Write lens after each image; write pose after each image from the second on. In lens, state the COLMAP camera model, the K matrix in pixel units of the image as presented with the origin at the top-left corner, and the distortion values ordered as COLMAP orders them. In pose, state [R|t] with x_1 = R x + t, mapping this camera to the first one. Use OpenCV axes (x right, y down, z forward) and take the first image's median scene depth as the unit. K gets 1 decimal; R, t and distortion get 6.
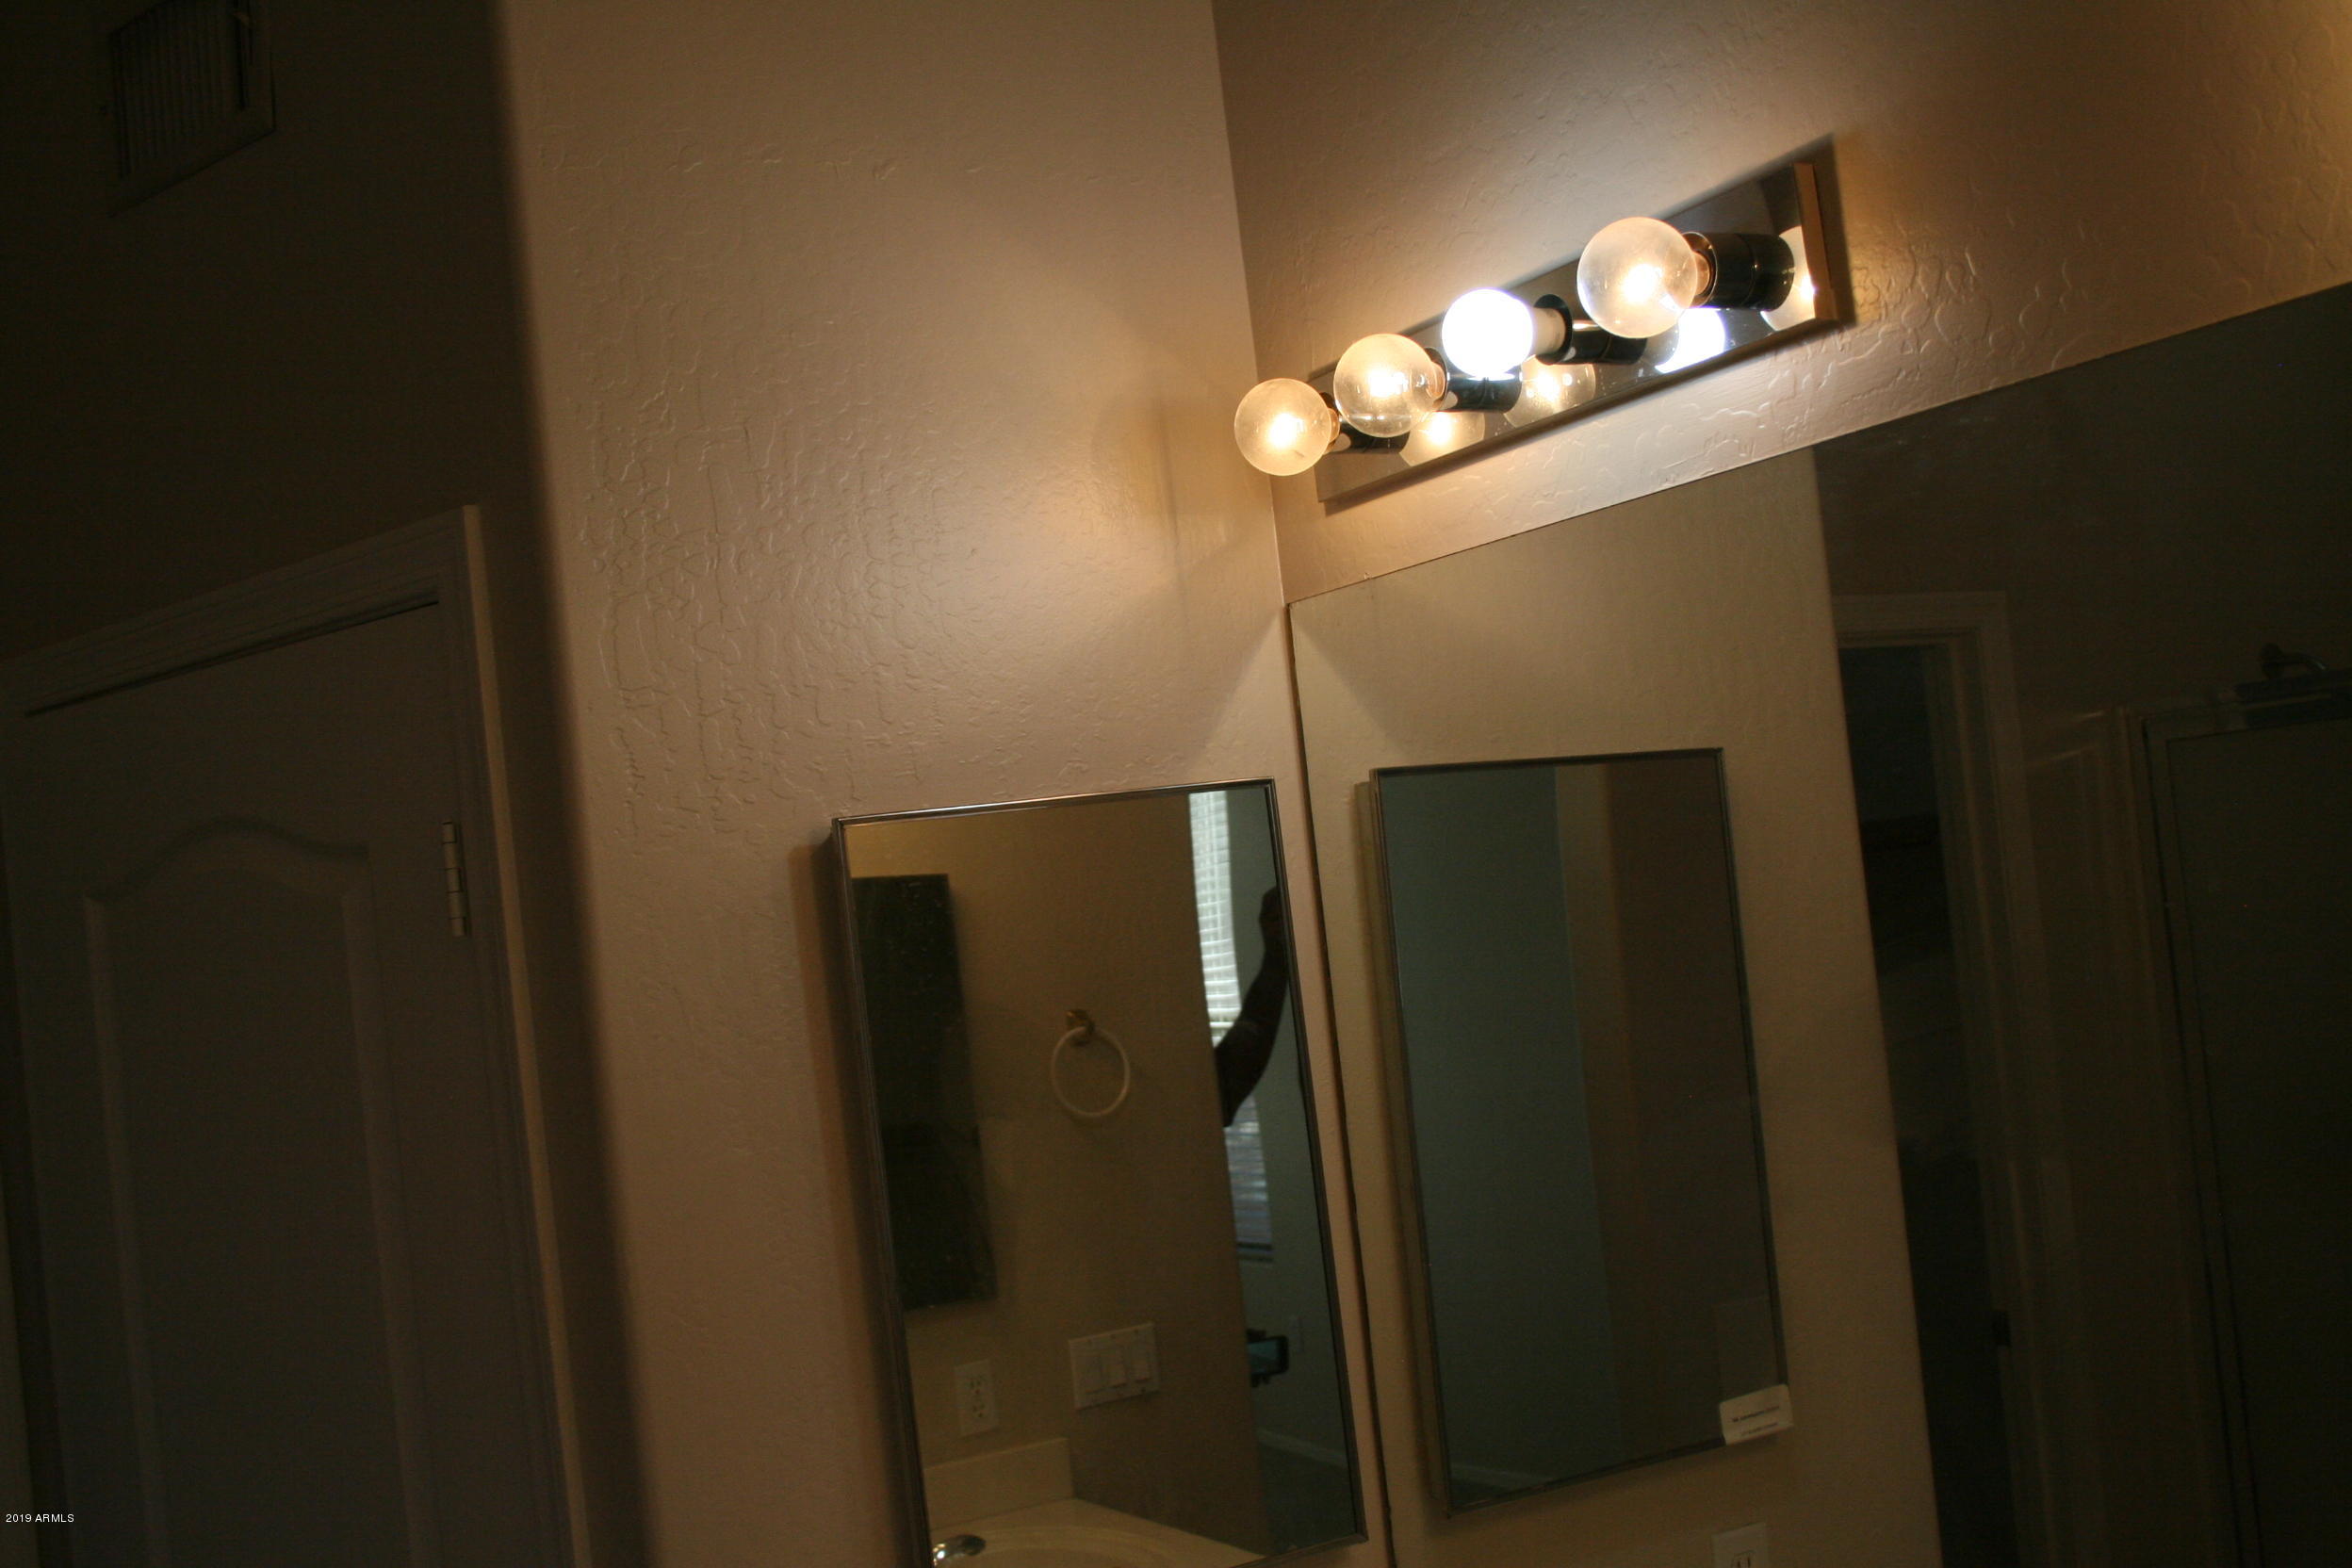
lens RADIAL K [[2568.5, 0, 1180.0], [0, 2568.5, 796.4], [0, 0, 1]] dist [-0.066648, 0.000000]
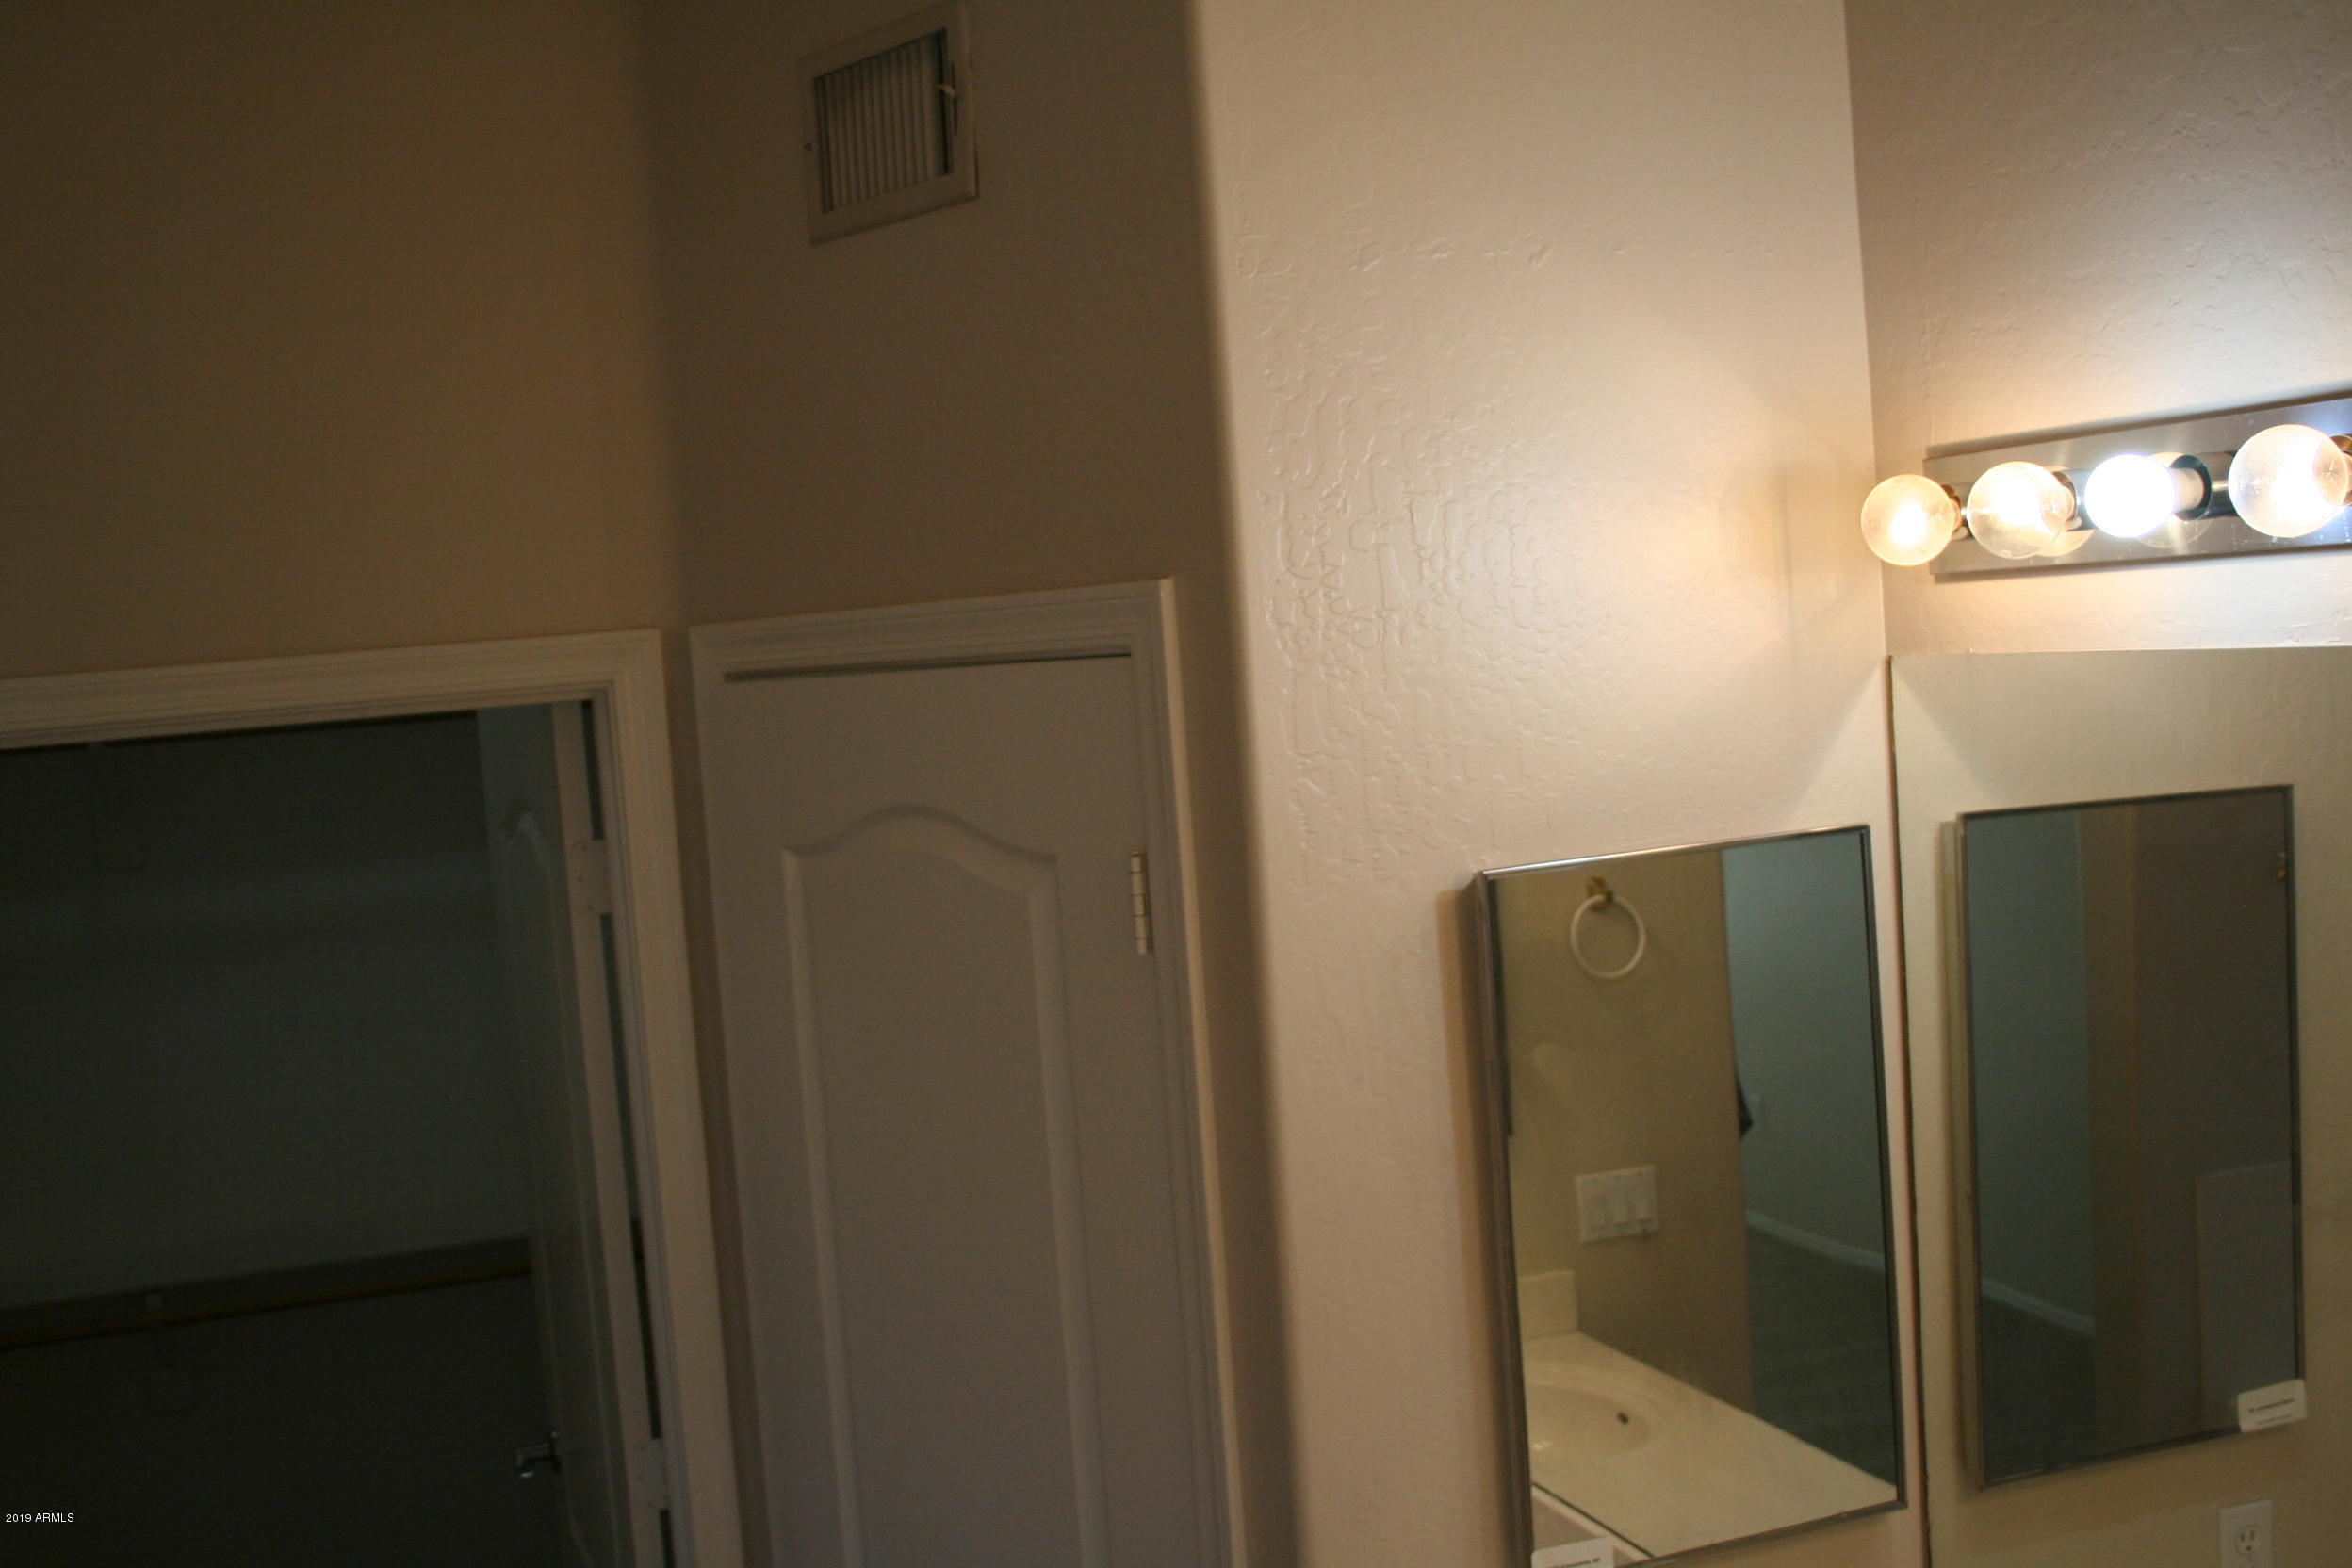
lens RADIAL K [[2568.5, 0, 1184.1], [0, 2568.5, 770.9], [0, 0, 1]] dist [-0.066648, 0.000000]
pose [[0.986444, 0.051451, -0.155823, -0.082857], [-0.031000, 0.990906, 0.130937, -0.163288], [0.161143, -0.124332, 0.979068, -0.100818]]
